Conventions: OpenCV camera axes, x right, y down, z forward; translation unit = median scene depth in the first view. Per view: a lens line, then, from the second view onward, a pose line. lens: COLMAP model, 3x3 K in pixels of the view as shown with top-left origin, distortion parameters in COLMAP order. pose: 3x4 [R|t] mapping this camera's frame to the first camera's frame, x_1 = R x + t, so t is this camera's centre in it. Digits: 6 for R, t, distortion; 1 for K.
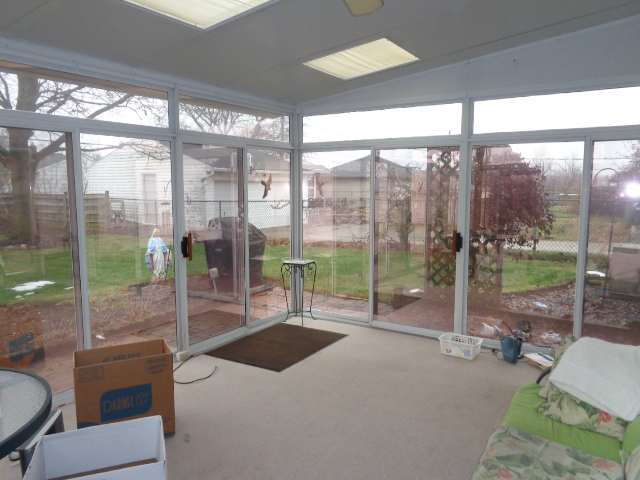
lens RADIAL K [[476.8, 0, 320.0], [0, 476.8, 240.0], [0, 0, 1]] dist [-0.005690, -0.005150]
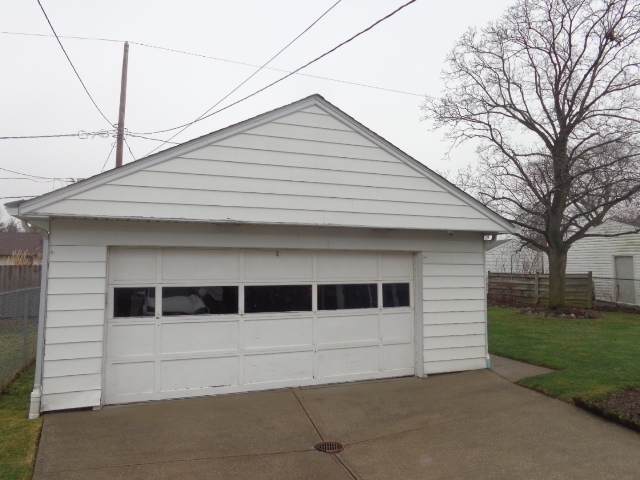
lens RADIAL K [[476.8, 0, 320.0], [0, 476.8, 240.0], [0, 0, 1]] dist [-0.005690, -0.005150]
pose [[0.811842, -0.028226, -0.583195, -0.312188], [-0.071884, 0.986400, -0.147807, 0.035247], [0.579435, 0.161918, 0.798772, -0.271997]]
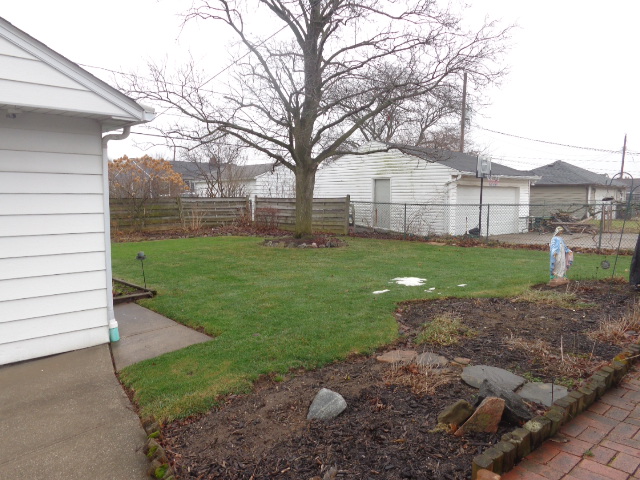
lens RADIAL K [[476.8, 0, 320.0], [0, 476.8, 240.0], [0, 0, 1]] dist [-0.005690, -0.005150]
pose [[0.970081, 0.027446, -0.241224, -0.257725], [-0.032761, 0.999300, -0.018047, 0.015507], [0.240559, 0.025410, 0.970302, -0.013016]]
